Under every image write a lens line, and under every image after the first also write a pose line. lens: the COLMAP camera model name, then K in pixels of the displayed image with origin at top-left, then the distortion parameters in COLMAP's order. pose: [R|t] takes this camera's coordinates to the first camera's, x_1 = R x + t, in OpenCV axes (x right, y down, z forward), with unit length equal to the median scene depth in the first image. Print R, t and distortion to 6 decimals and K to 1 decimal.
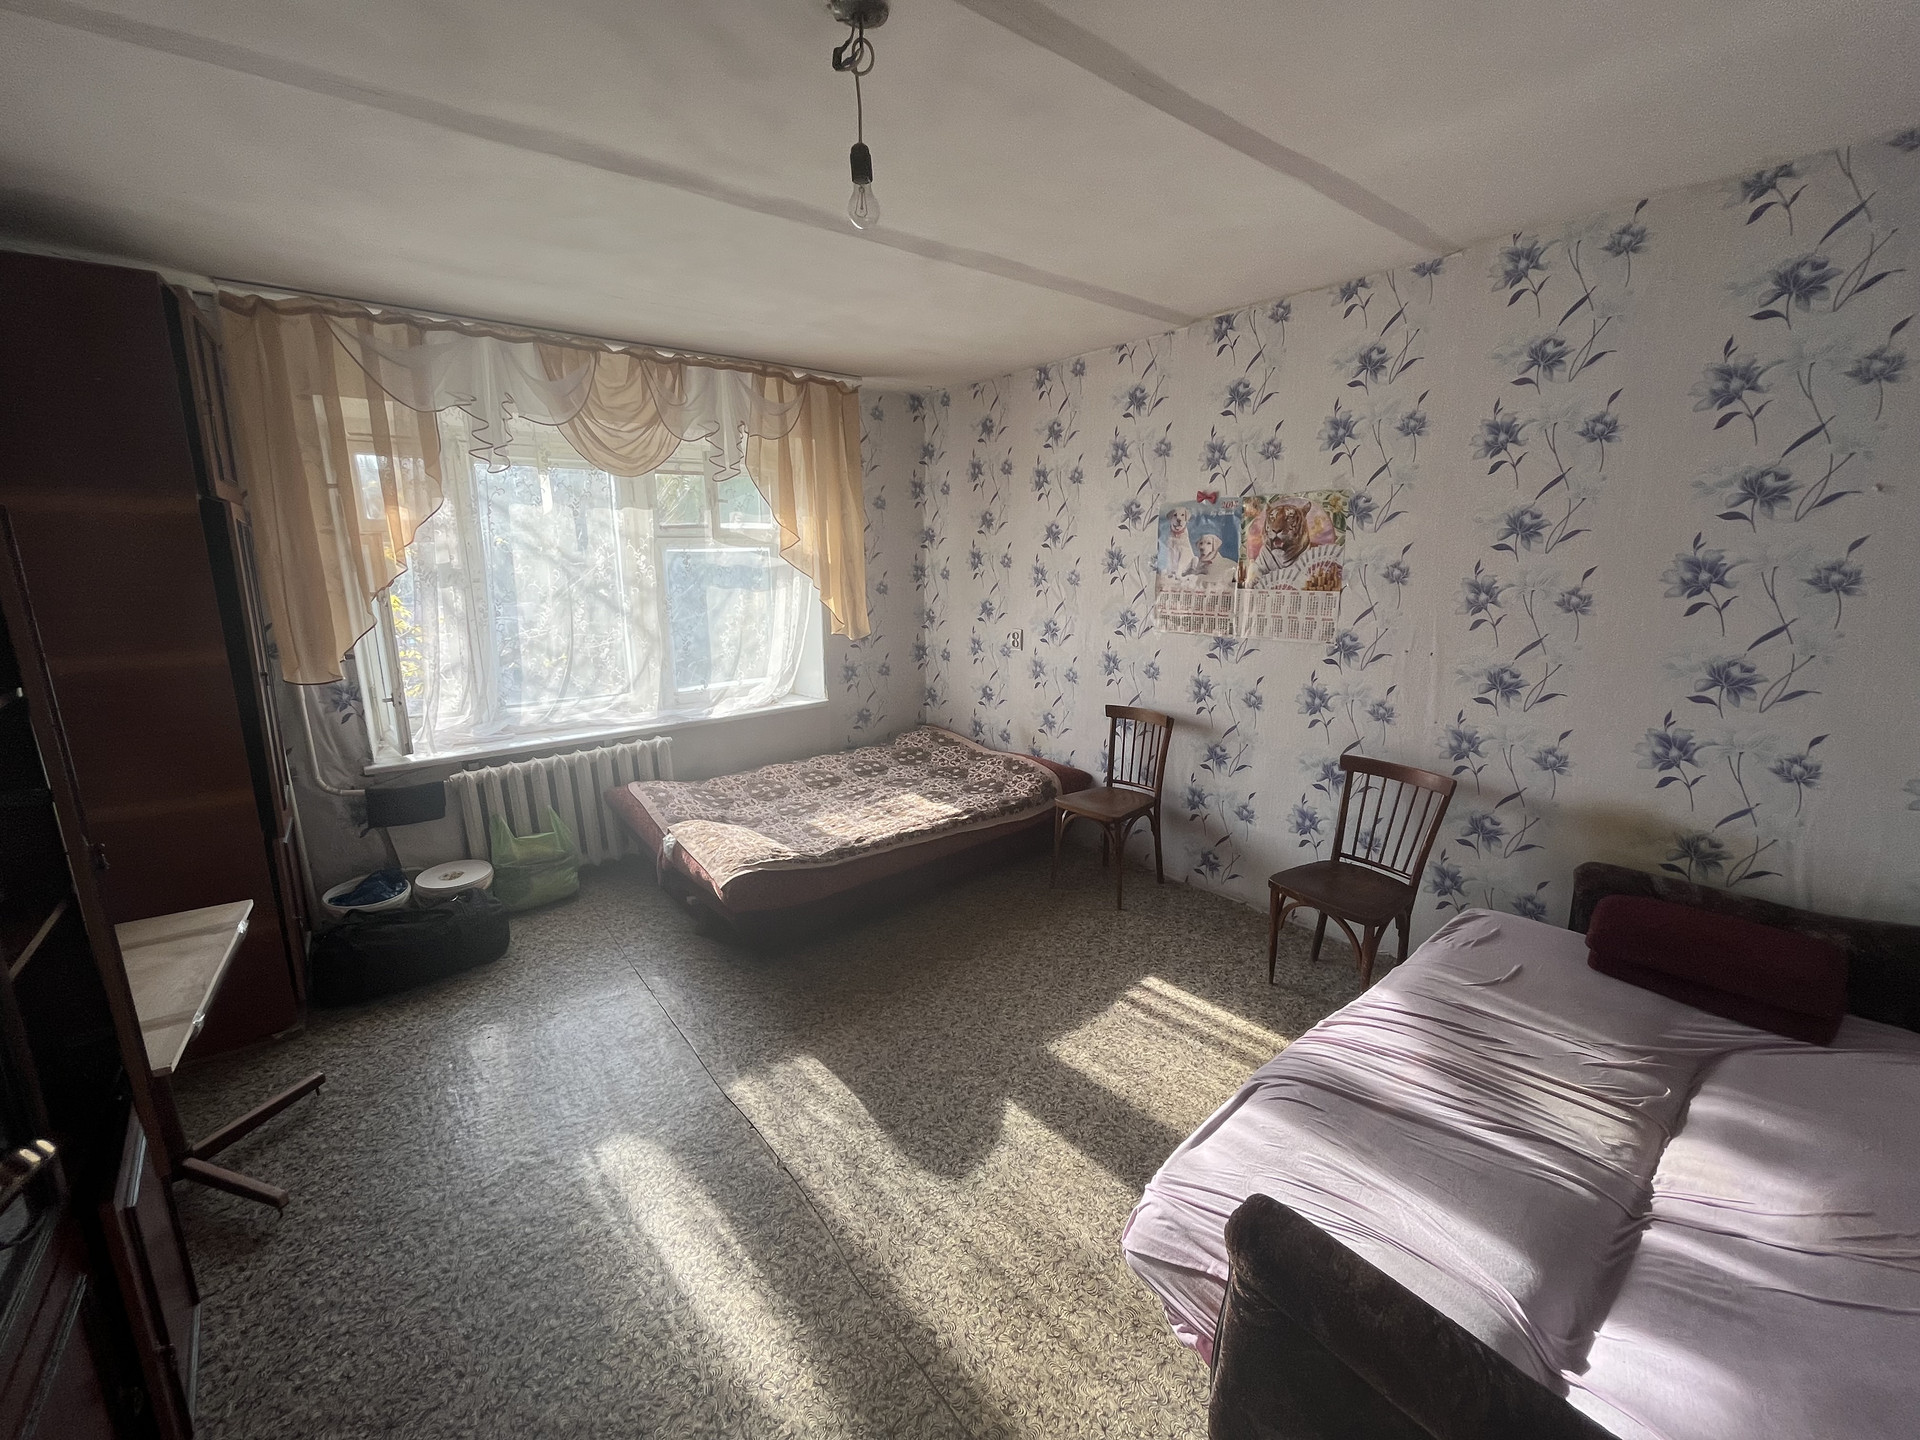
lens RADIAL K [[781.0, 0, 962.6], [0, 781.0, 716.6], [0, 0, 1]] dist [-0.001962, -0.000500]
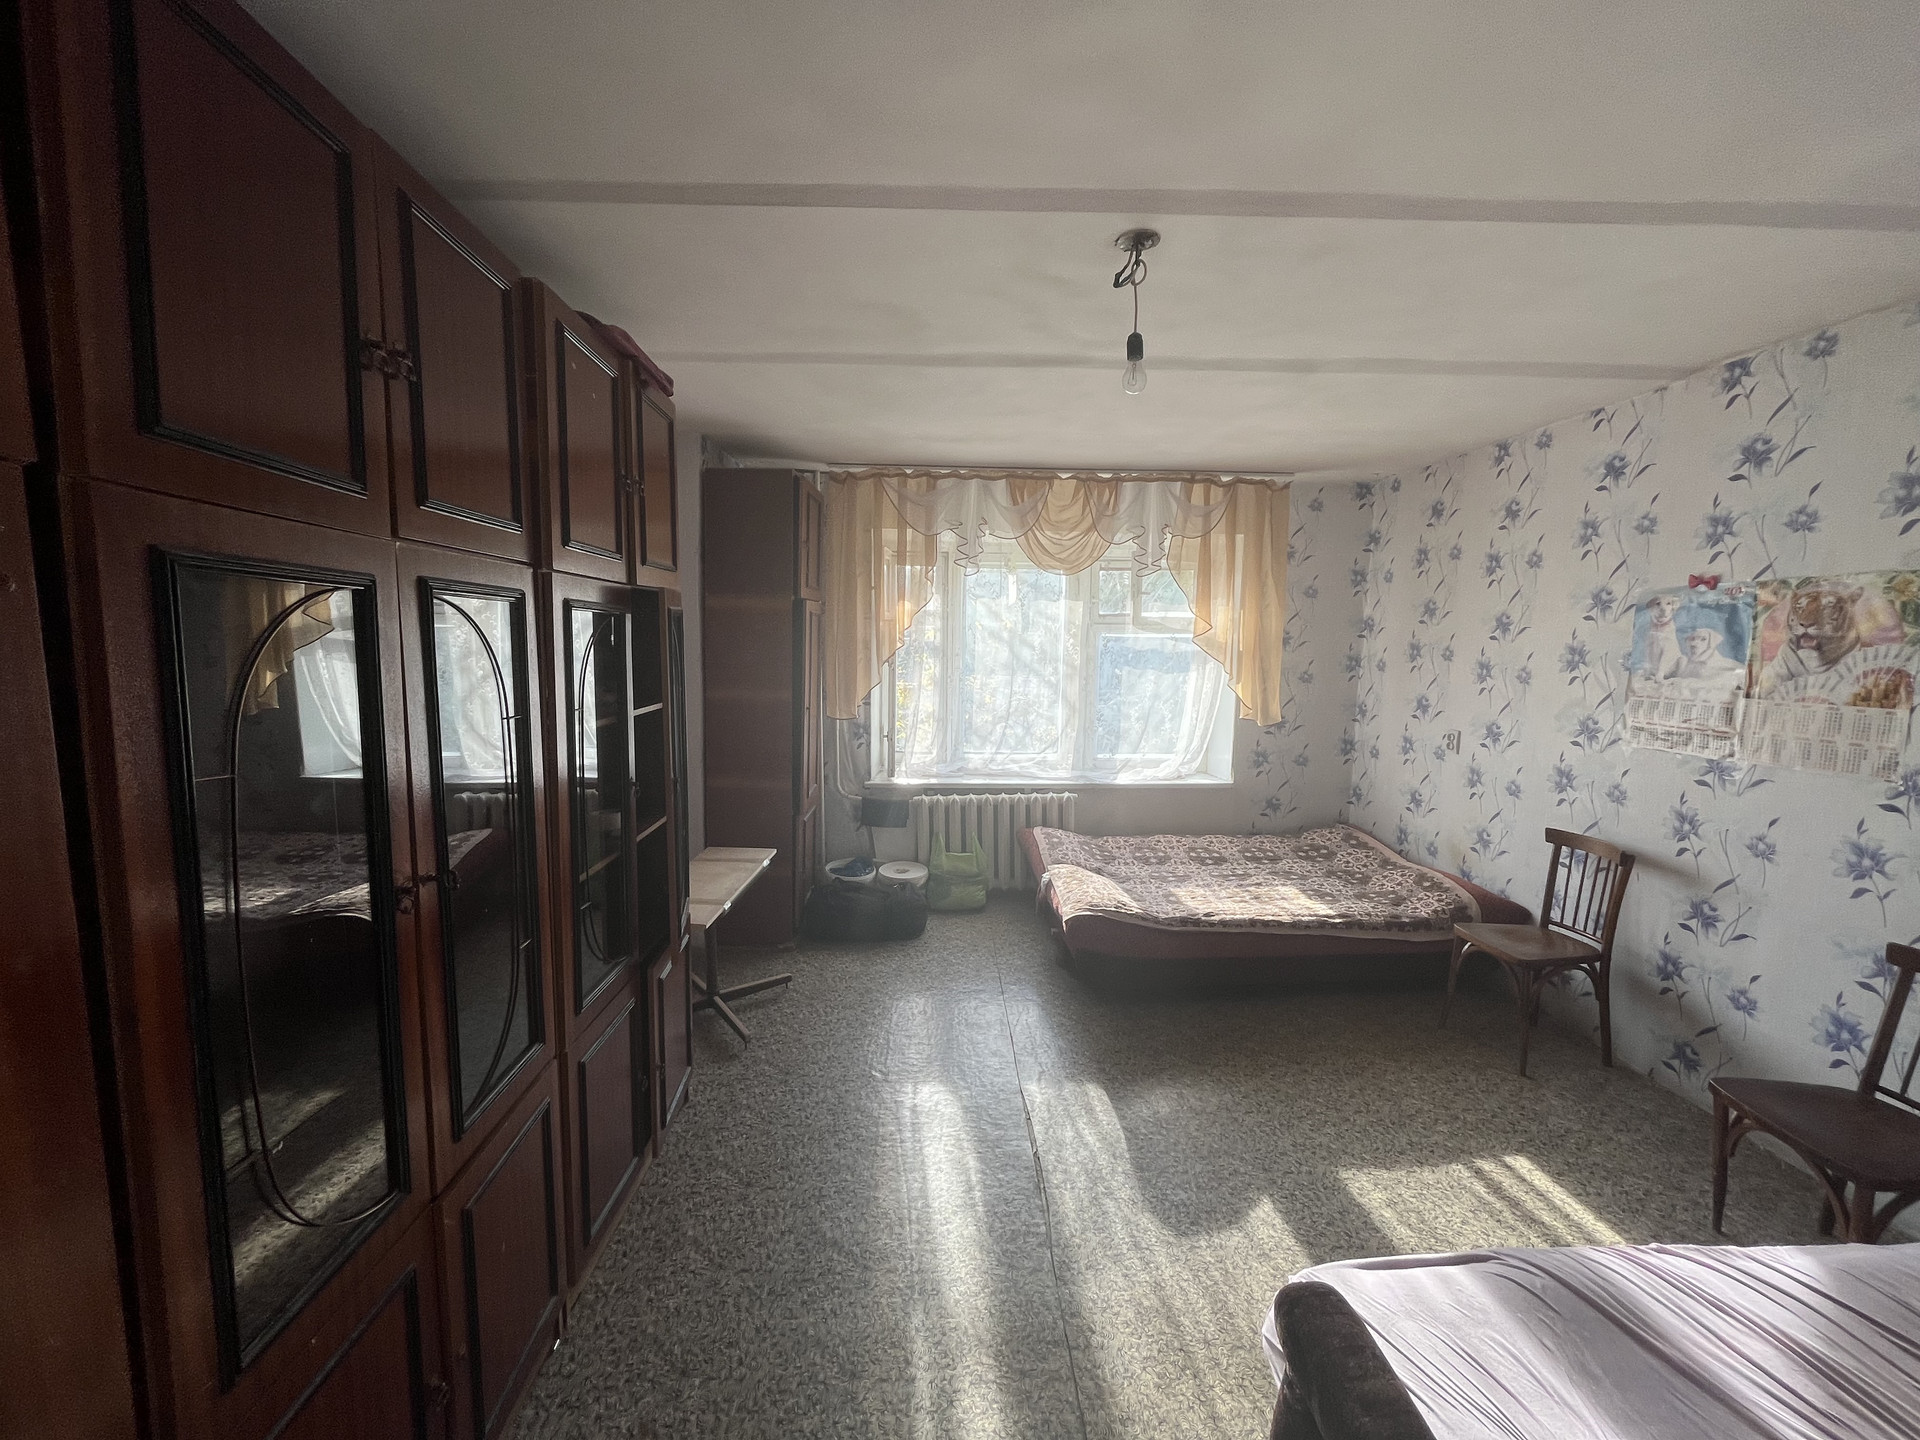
lens RADIAL K [[781.0, 0, 951.0], [0, 781.0, 715.5], [0, 0, 1]] dist [-0.001962, -0.000500]
pose [[0.800608, 0.079498, -0.593891, 0.193804], [-0.142669, 0.987945, -0.060083, 0.009300], [0.581955, 0.132833, 0.802299, -0.062304]]
